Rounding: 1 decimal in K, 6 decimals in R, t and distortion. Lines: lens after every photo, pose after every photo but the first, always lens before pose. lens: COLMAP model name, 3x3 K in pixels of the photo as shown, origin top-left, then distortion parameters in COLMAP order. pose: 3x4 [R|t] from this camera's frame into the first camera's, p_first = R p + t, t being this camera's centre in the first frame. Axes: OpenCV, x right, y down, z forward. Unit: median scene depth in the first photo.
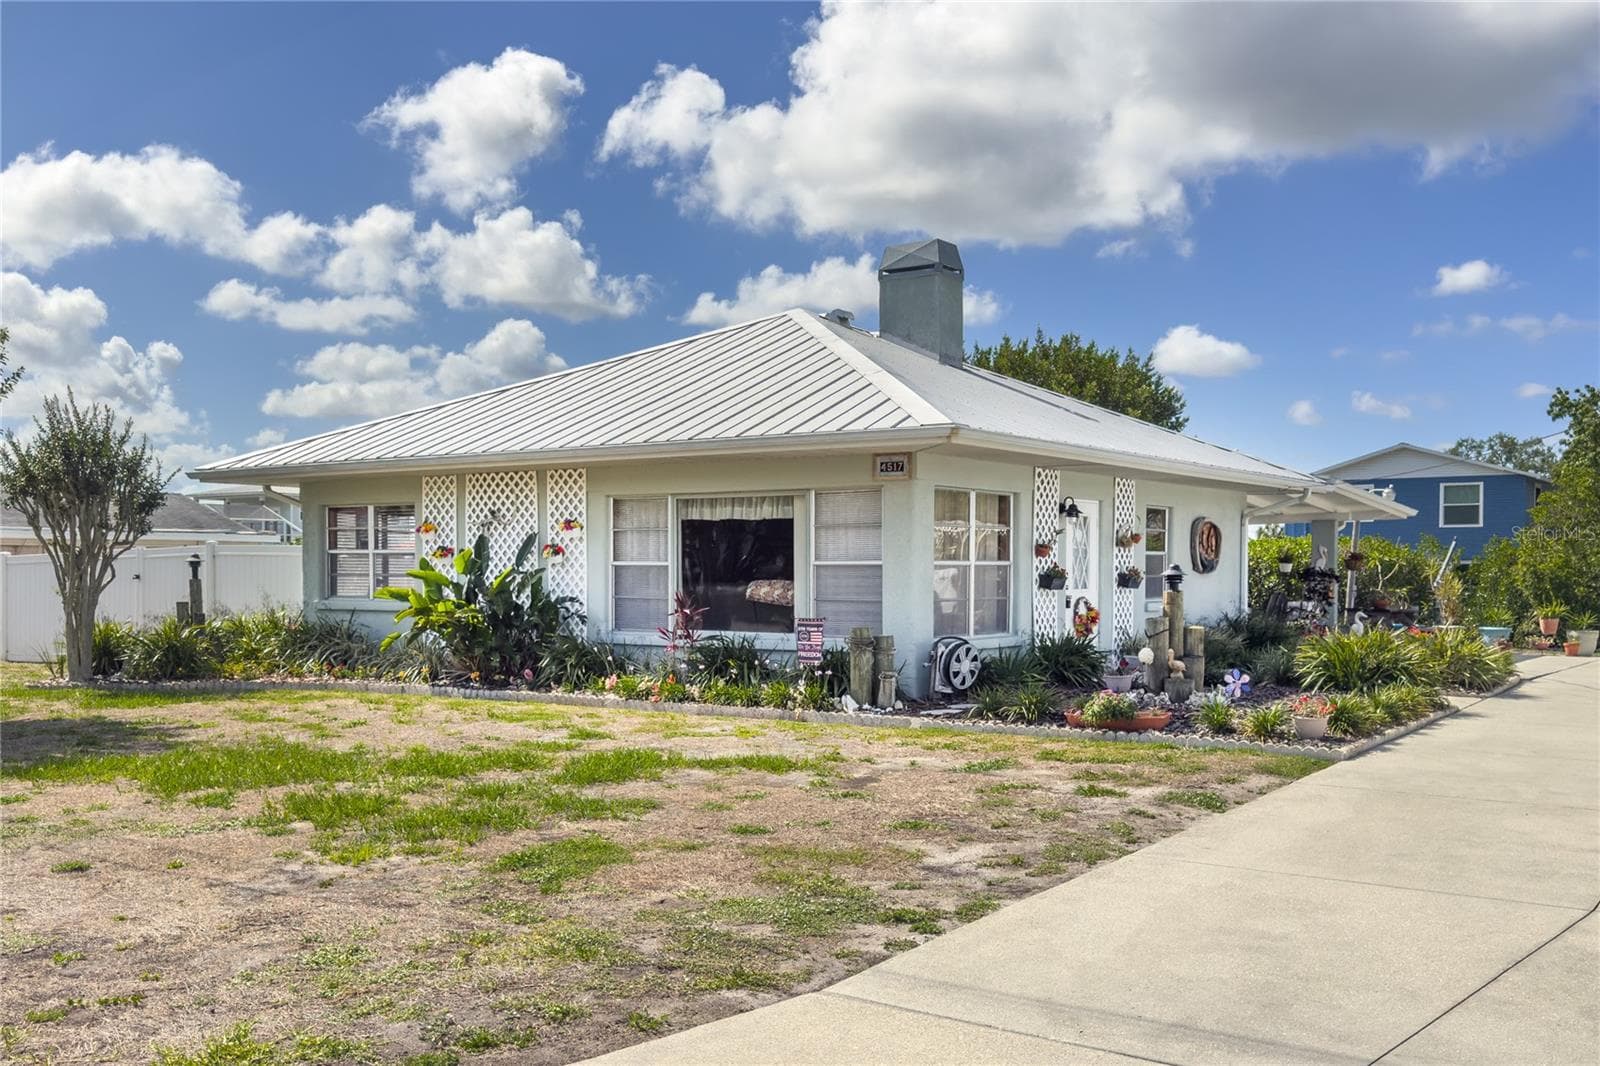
lens RADIAL K [[1490.8, 0, 801.5], [0, 1490.8, 617.5], [0, 0, 1]] dist [0.005957, 0.016305]
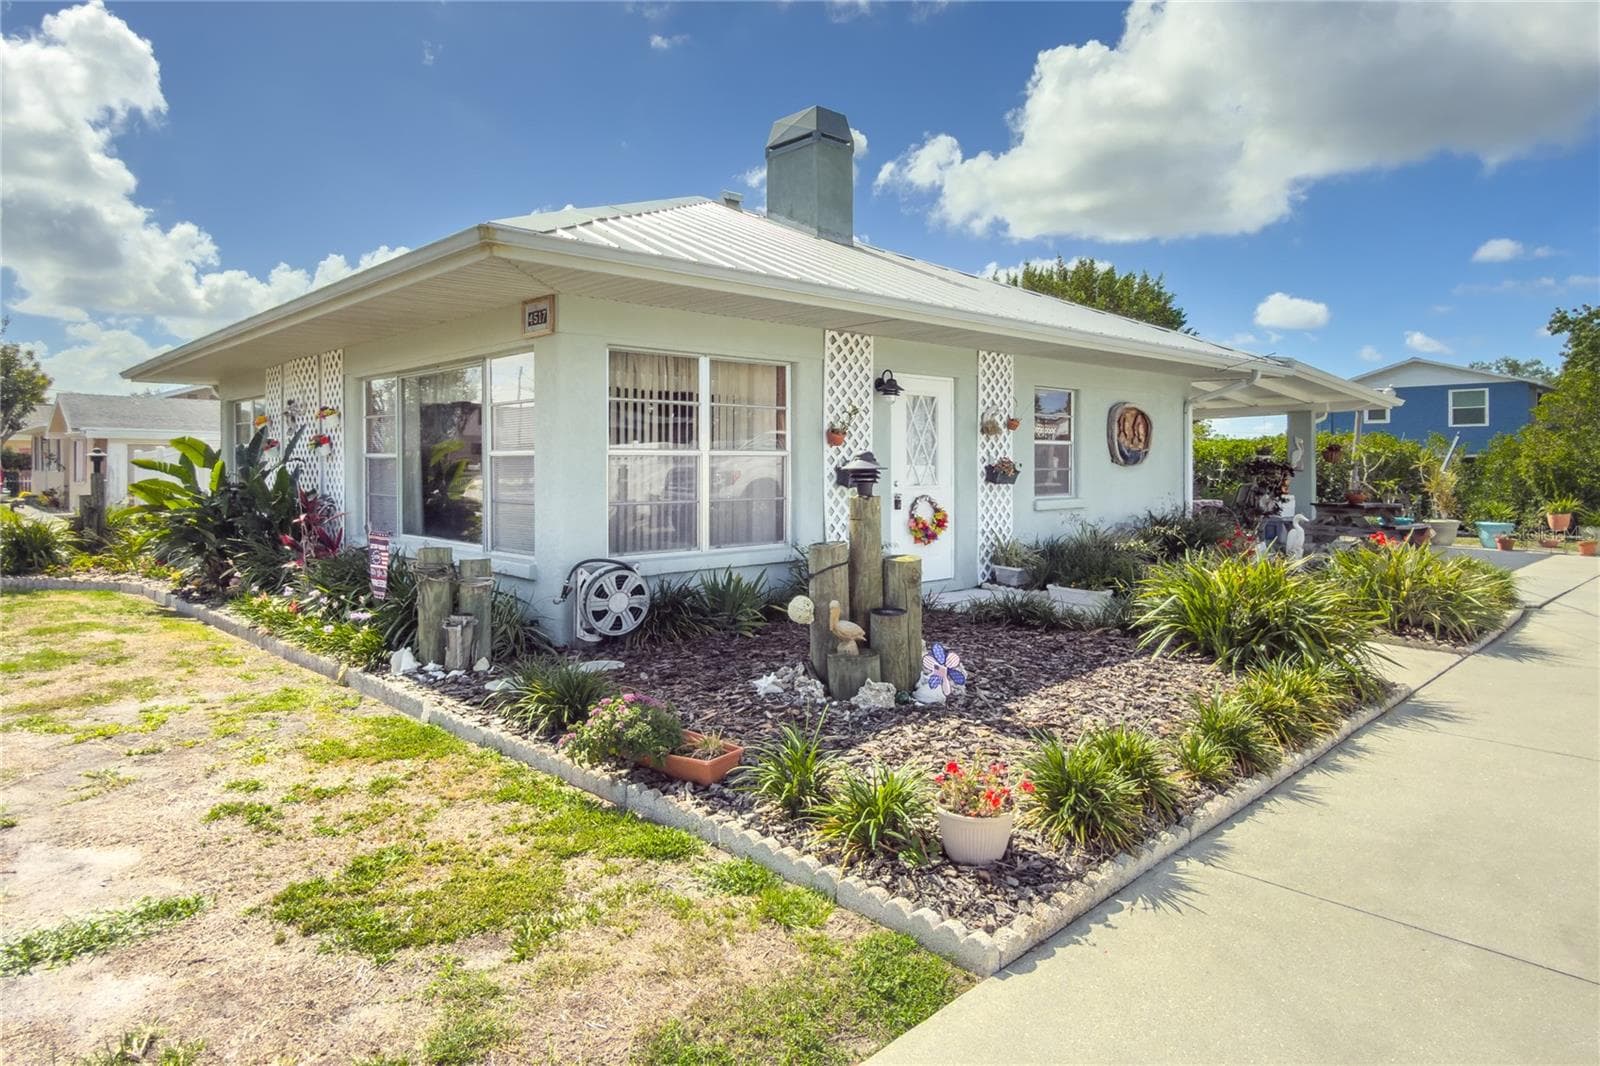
lens RADIAL K [[960.6, 0, 819.8], [0, 960.6, 464.5], [0, 0, 1]] dist [-0.003524, -0.000532]
pose [[0.982716, -0.002201, -0.185105, 0.239461], [-0.003581, 0.999516, -0.030899, -0.014642], [0.185084, 0.031028, 0.982233, 0.494743]]
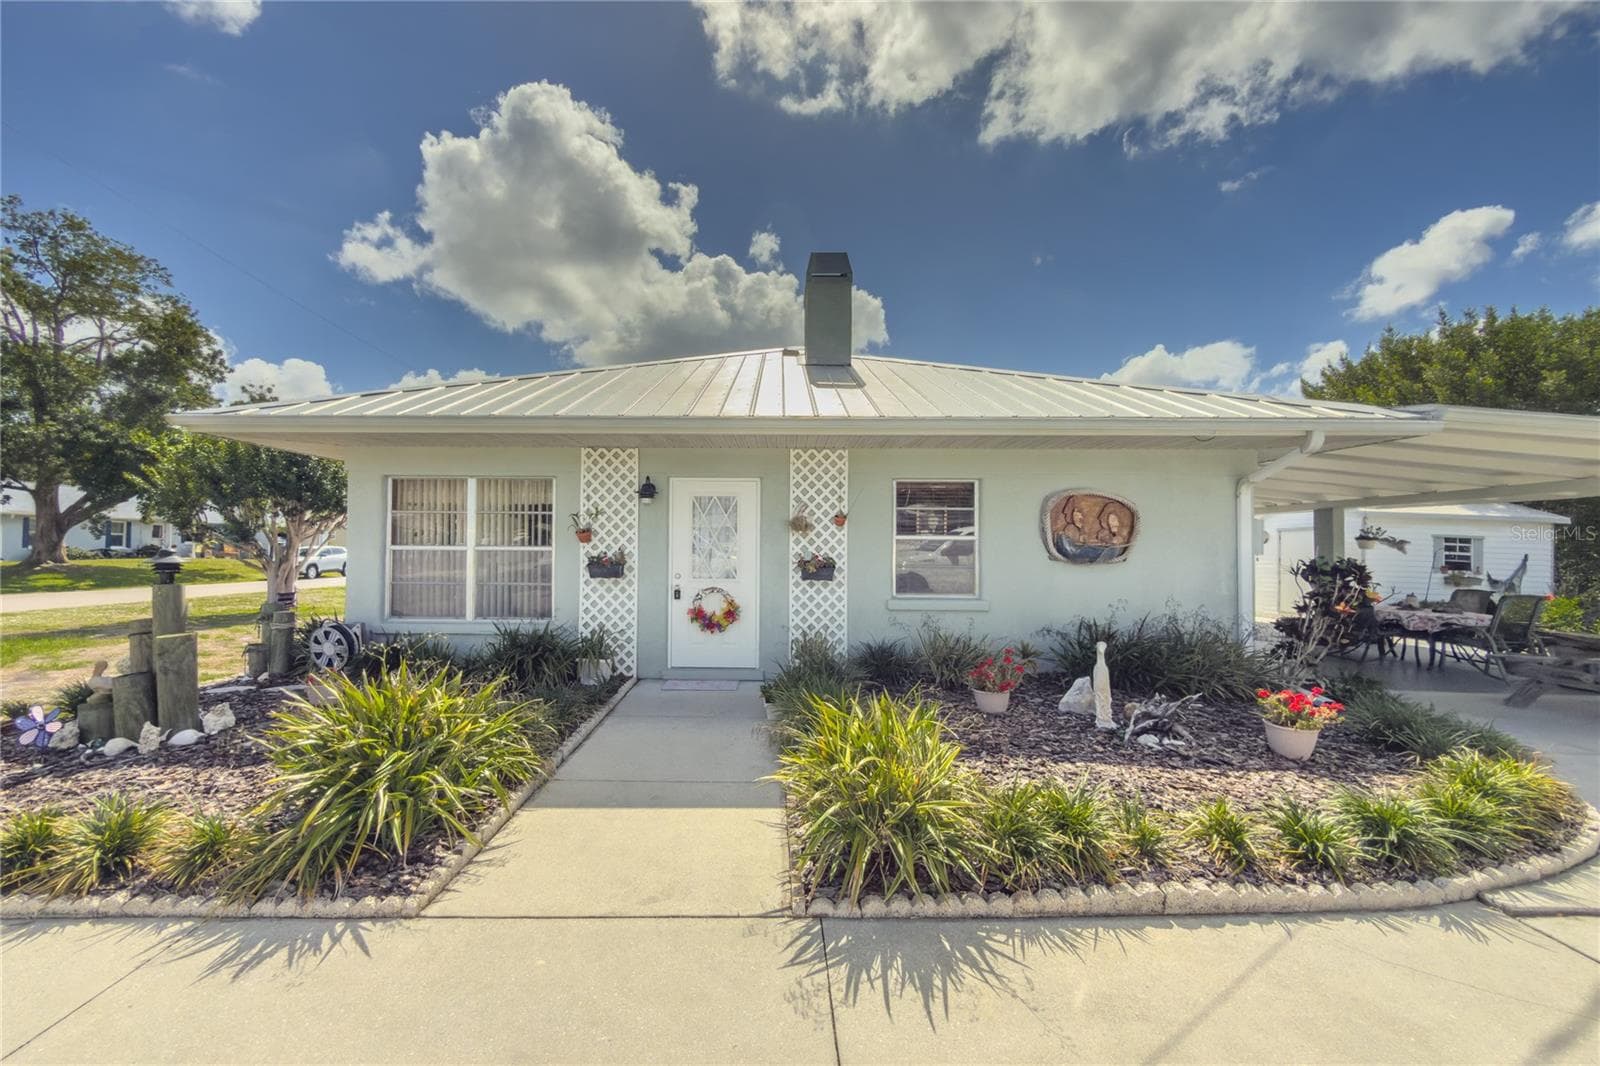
lens RADIAL K [[746.1, 0, 776.0], [0, 746.1, 524.0], [0, 0, 1]] dist [0.000128, 0.000160]
pose [[0.560853, -0.042785, -0.826809, 0.598925], [-0.033496, 0.996673, -0.074297, -0.020912], [0.827237, 0.069364, 0.557554, 0.817099]]
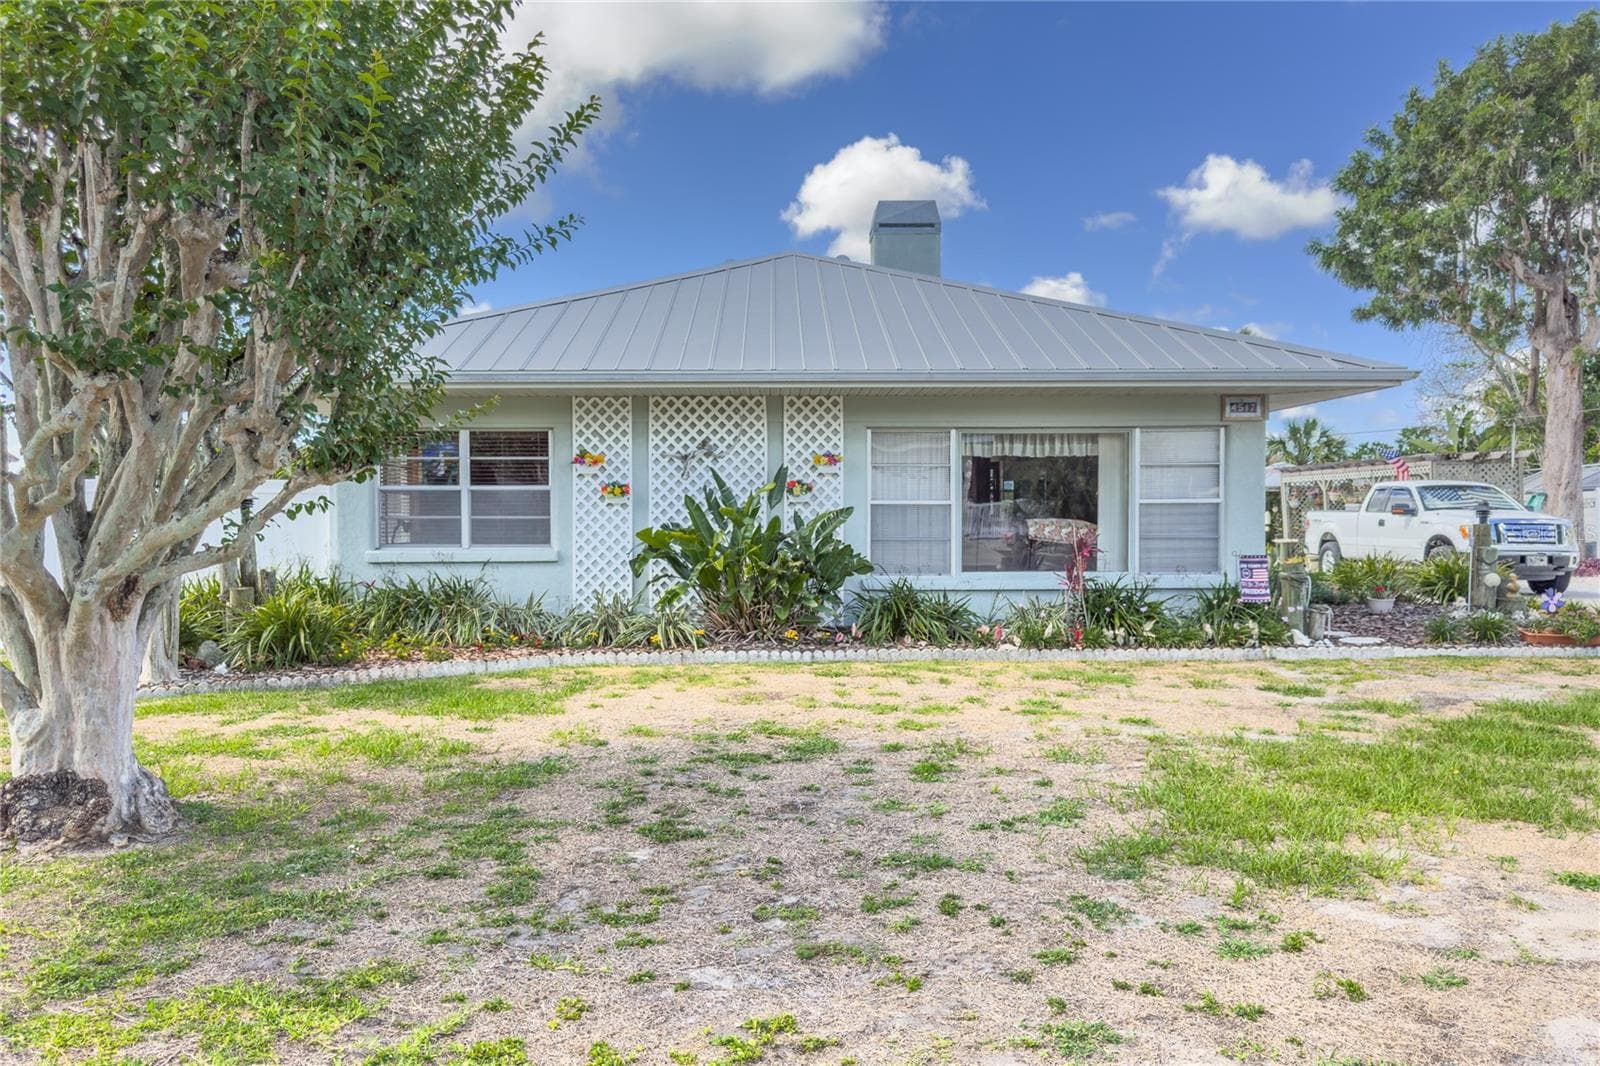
lens RADIAL K [[1199.7, 0, 772.3], [0, 1199.7, 539.2], [0, 0, 1]] dist [0.003619, 0.010288]
pose [[0.817568, -0.015942, 0.575611, -0.592390], [0.023555, 0.999706, -0.005767, -0.010882], [-0.575350, 0.018274, 0.817703, 0.436016]]
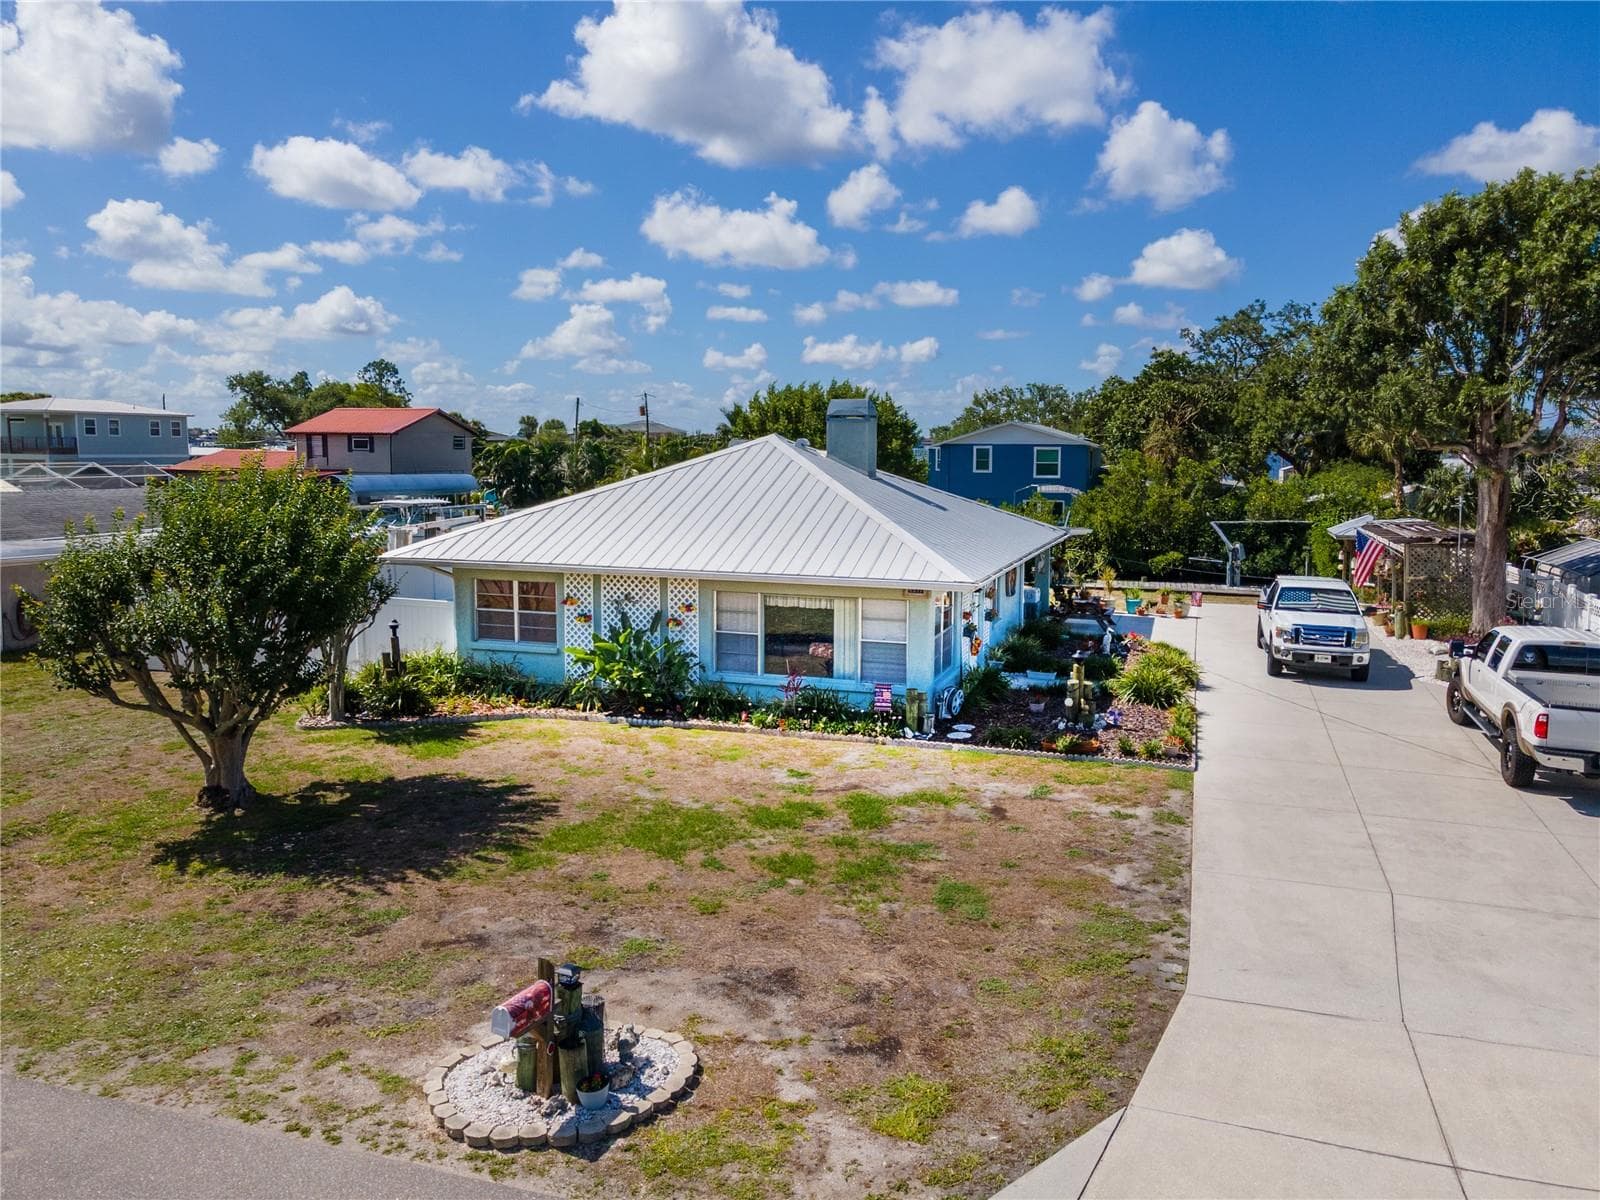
lens RADIAL K [[1167.6, 0, 839.2], [0, 1167.6, 557.9], [0, 0, 1]] dist [0.037880, -0.001320]
pose [[0.955230, -0.023353, 0.294940, -0.367368], [0.003720, 0.997749, 0.066953, -0.197852], [-0.295839, -0.062858, 0.953167, -0.233696]]
